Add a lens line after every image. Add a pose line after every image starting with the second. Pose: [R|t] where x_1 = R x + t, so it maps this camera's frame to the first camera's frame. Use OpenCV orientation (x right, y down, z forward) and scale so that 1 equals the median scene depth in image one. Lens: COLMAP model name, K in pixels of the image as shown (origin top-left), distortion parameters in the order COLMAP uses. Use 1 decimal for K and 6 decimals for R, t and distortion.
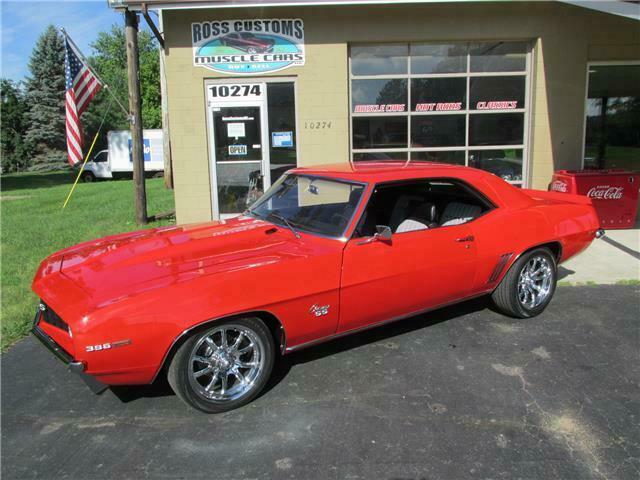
lens RADIAL K [[533.1, 0, 322.0], [0, 533.1, 240.1], [0, 0, 1]] dist [-0.028157, 0.000281]
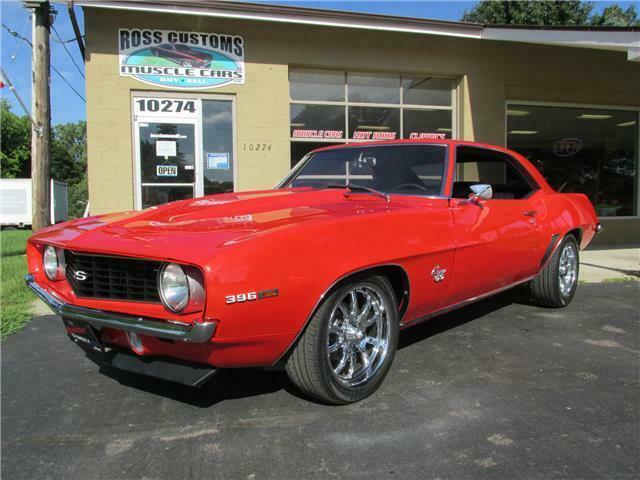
lens RADIAL K [[533.1, 0, 322.4], [0, 533.1, 240.1], [0, 0, 1]] dist [-0.028157, 0.000281]
pose [[0.961813, -0.001955, 0.273701, -0.158745], [0.036699, 0.991866, -0.121880, 0.067584], [-0.271236, 0.127270, 0.954061, 0.095175]]
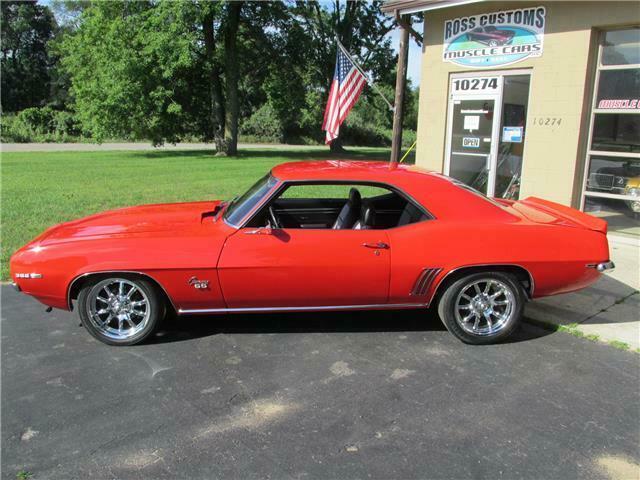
lens RADIAL K [[533.1, 0, 322.3], [0, 533.1, 238.7], [0, 0, 1]] dist [-0.028157, 0.000281]
pose [[0.675574, 0.192423, -0.711740, 0.429102], [-0.172412, 0.979808, 0.101245, -0.043730], [0.716850, 0.054314, 0.695108, 0.099811]]
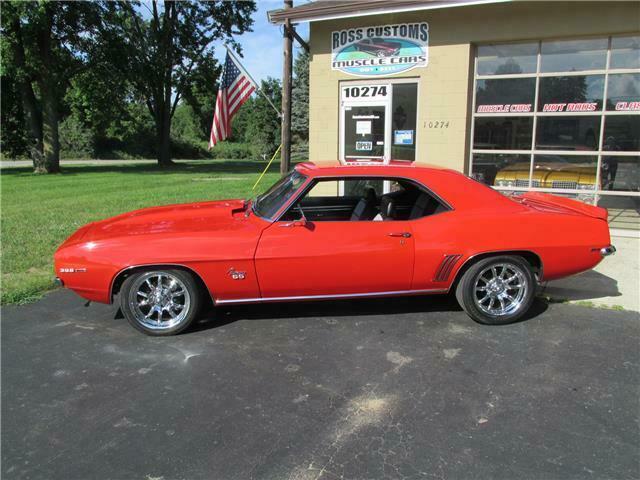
lens RADIAL K [[533.1, 0, 321.6], [0, 533.1, 239.5], [0, 0, 1]] dist [-0.028157, 0.000281]
pose [[0.890599, 0.111521, -0.440905, 0.278796], [-0.108485, 0.993577, 0.032180, -0.004587], [0.441662, 0.019172, 0.896977, -0.014521]]
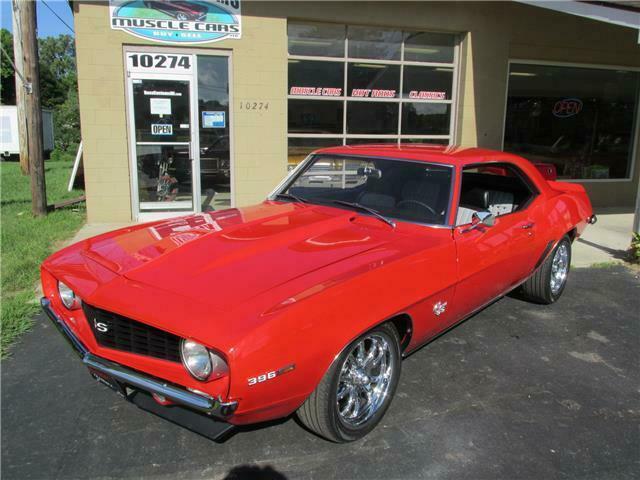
lens RADIAL K [[533.1, 0, 323.1], [0, 533.1, 240.7], [0, 0, 1]] dist [-0.028157, 0.000281]
pose [[0.955767, -0.020967, 0.293377, -0.172470], [0.015236, 0.999646, 0.021807, -0.000870], [-0.293730, -0.016373, 0.955748, 0.085182]]
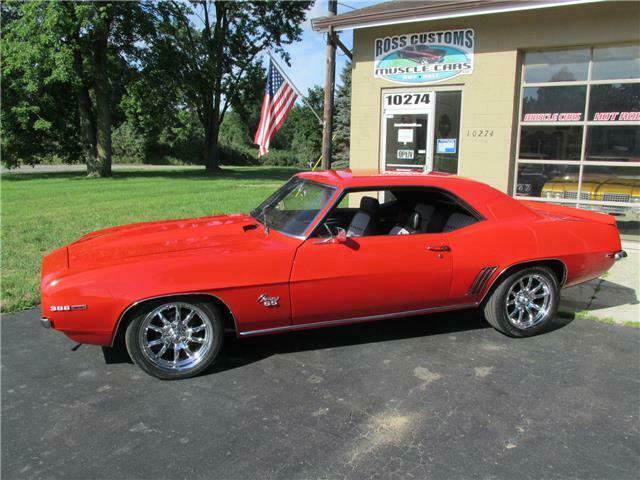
lens RADIAL K [[533.1, 0, 321.5], [0, 533.1, 238.8], [0, 0, 1]] dist [-0.028157, 0.000281]
pose [[0.846932, 0.126156, -0.516518, 0.286314], [-0.131659, 0.990950, 0.026153, -0.006371], [0.515143, 0.045854, 0.855877, 0.001916]]
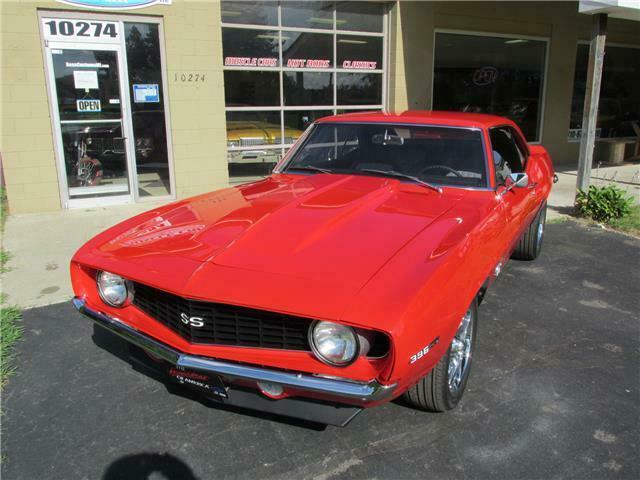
lens RADIAL K [[533.1, 0, 324.1], [0, 533.1, 240.7], [0, 0, 1]] dist [-0.028157, 0.000281]
pose [[0.870064, -0.104113, 0.481819, -0.265406], [0.076800, 0.994136, 0.076132, -0.002624], [-0.486920, -0.029236, 0.872957, 0.142191]]
